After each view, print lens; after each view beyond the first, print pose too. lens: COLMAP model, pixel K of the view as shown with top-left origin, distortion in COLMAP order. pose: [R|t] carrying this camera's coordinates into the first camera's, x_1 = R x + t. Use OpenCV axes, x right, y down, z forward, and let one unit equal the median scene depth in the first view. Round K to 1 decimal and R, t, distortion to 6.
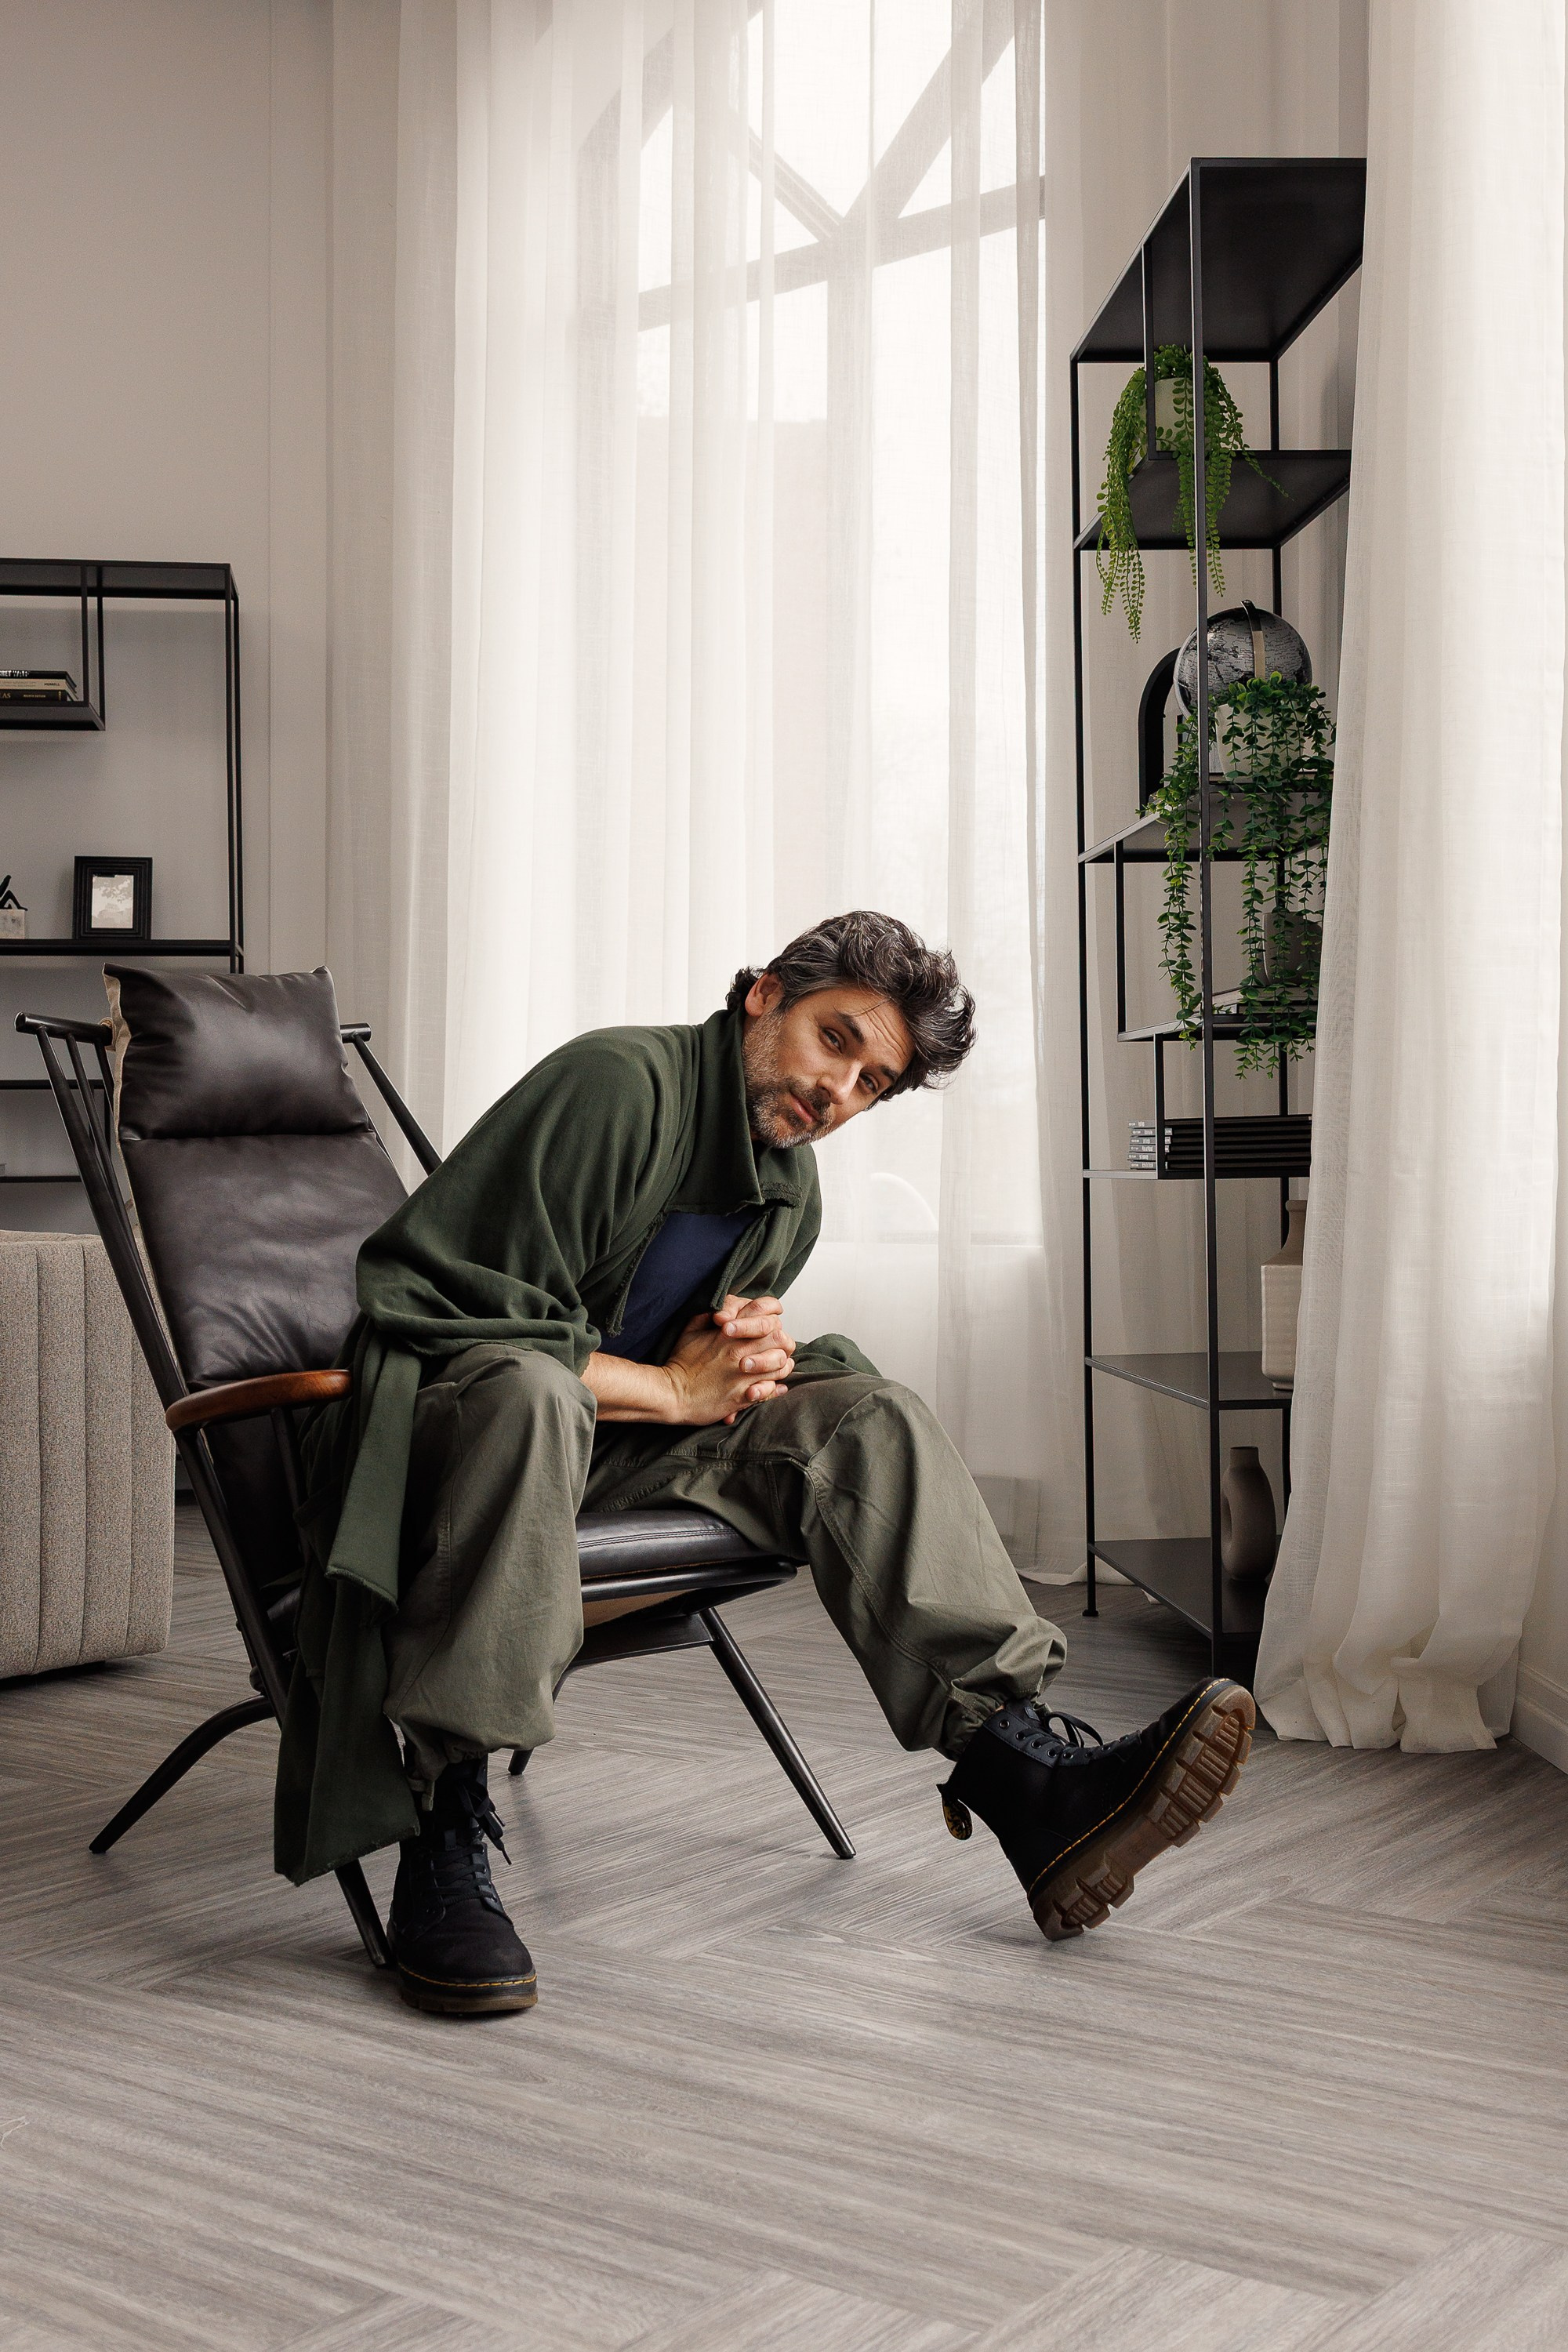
lens RADIAL K [[2867.5, 0, 784.0], [0, 2867.5, 1176.0], [0, 0, 1]] dist [0.021833, 0.022676]
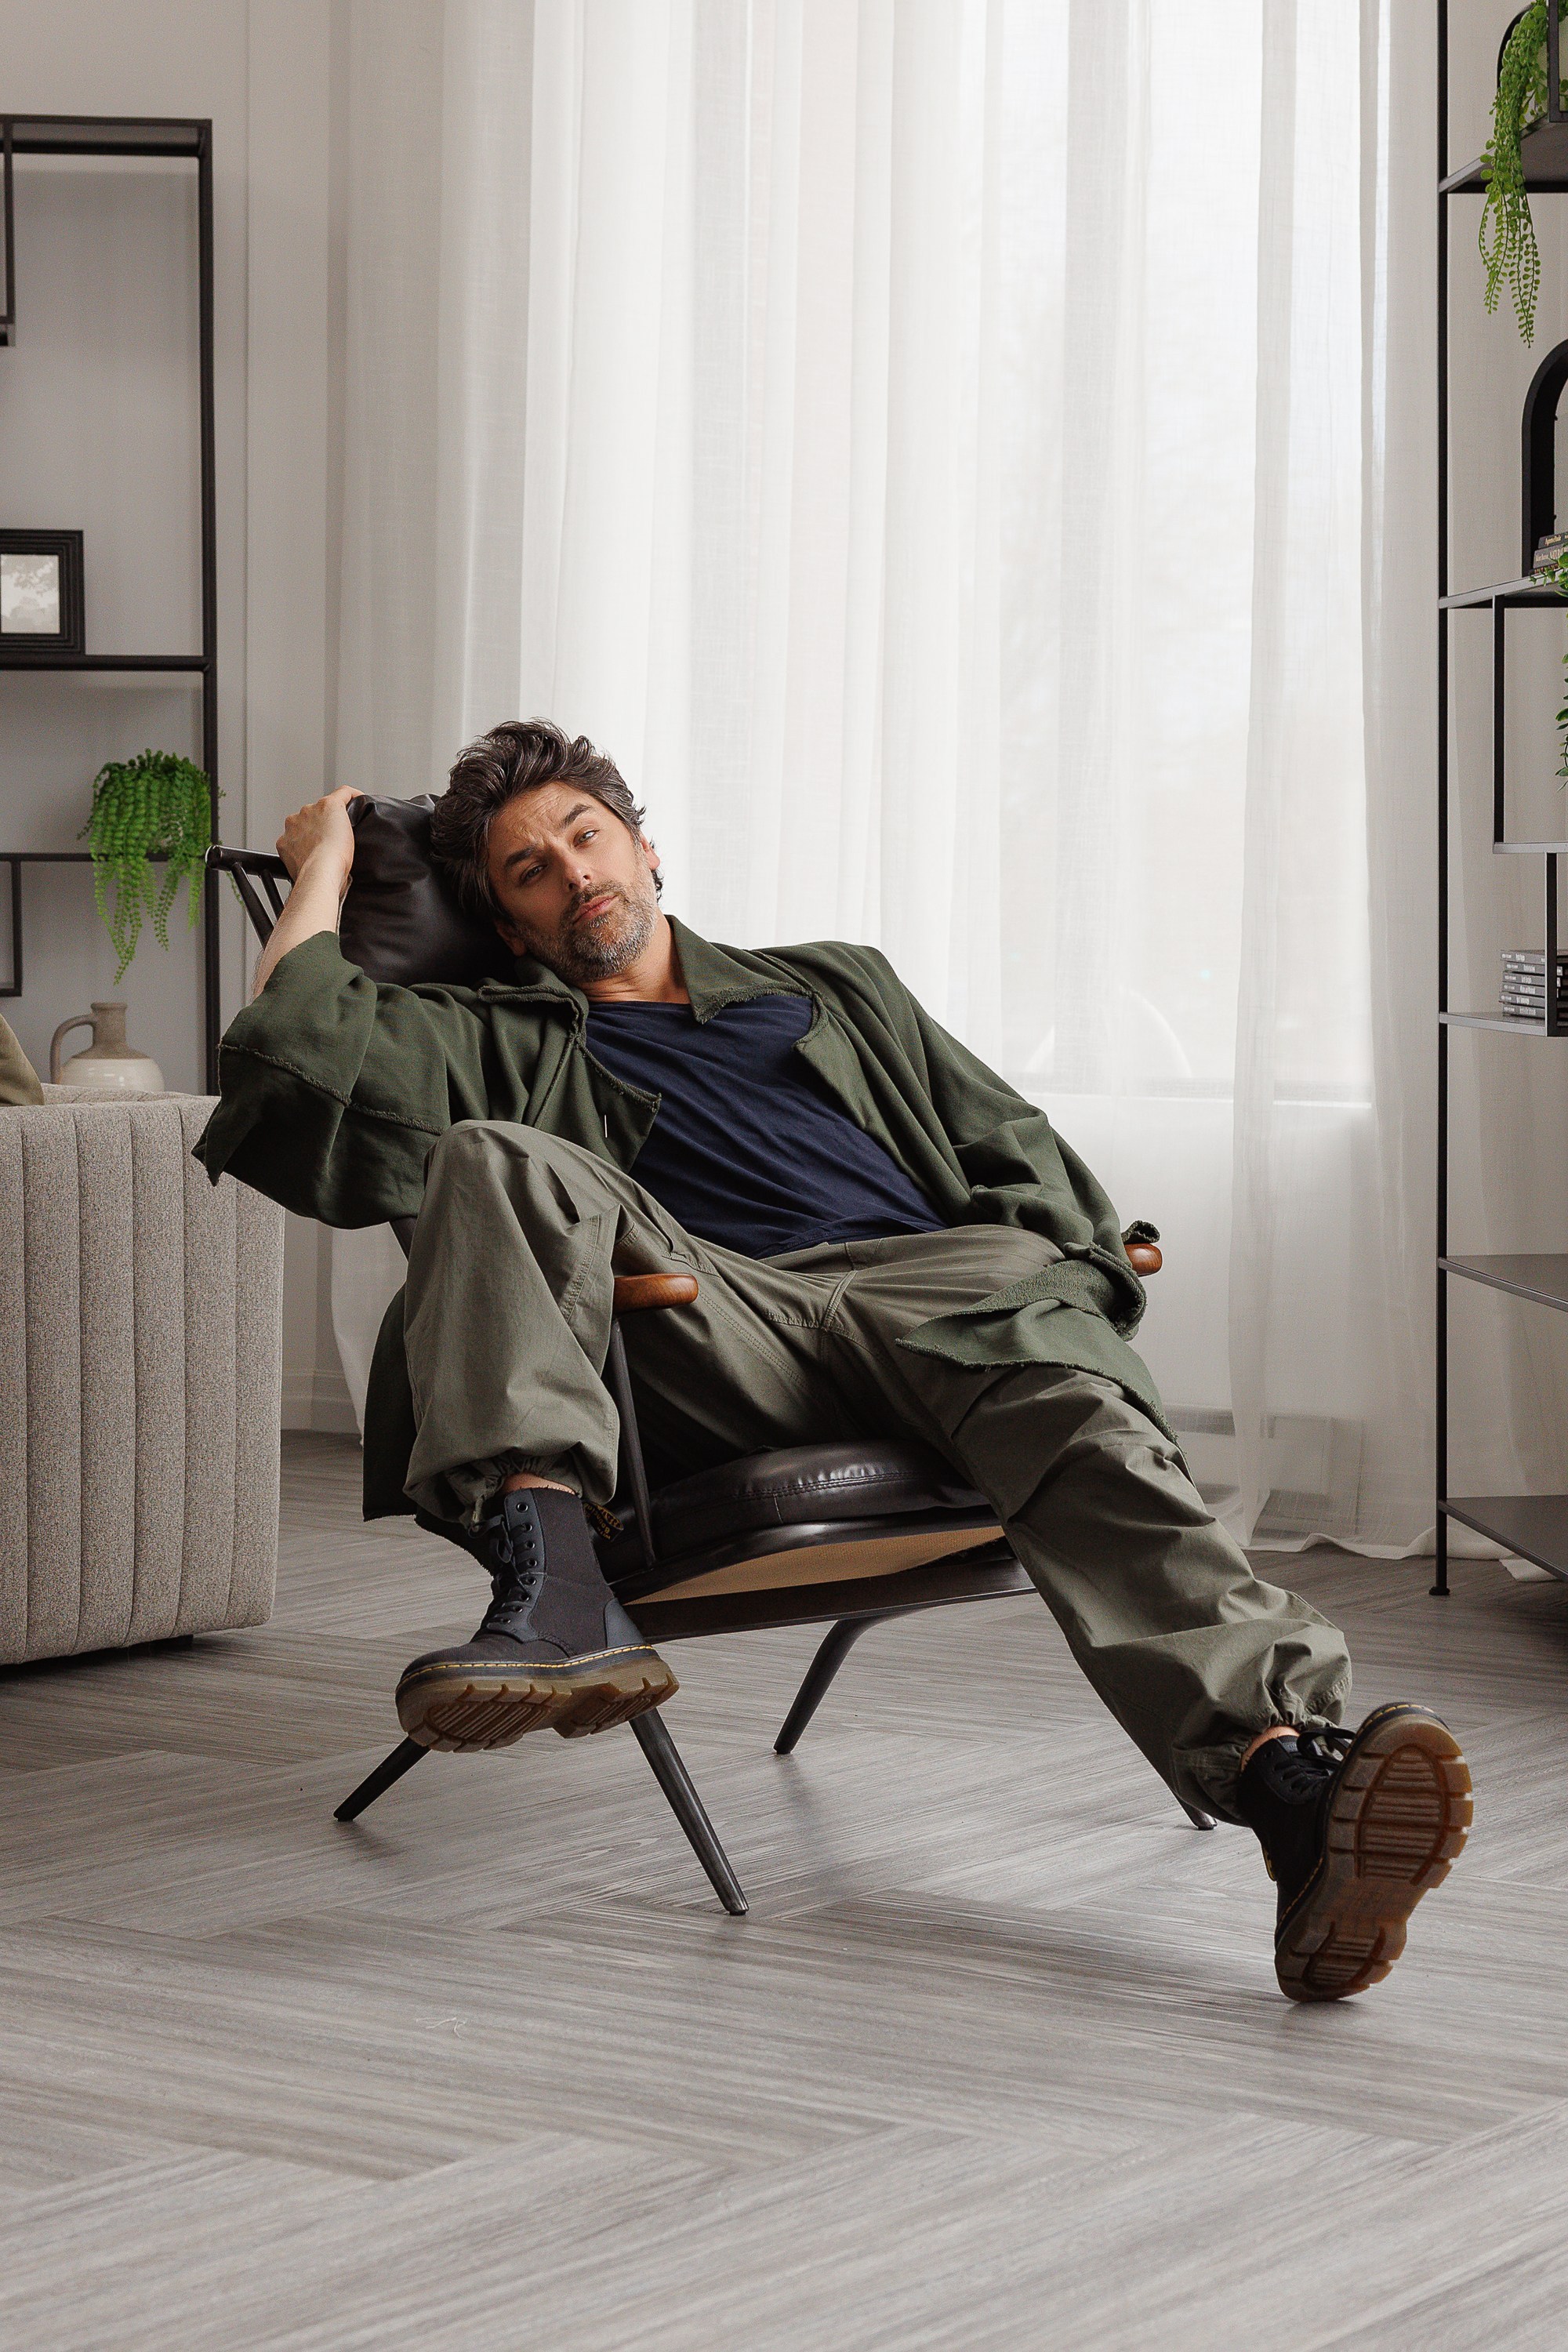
lens RADIAL K [[5316.3, 0, 784.0], [0, 5316.3, 1176.0], [0, 0, 1]] dist [0.002724, 0.159332]
pose [[0.999917, 0.007796, 0.010211, -0.096692], [-0.008317, 0.998612, 0.052015, -0.035610], [-0.009791, -0.052096, 0.998594, -0.474534]]
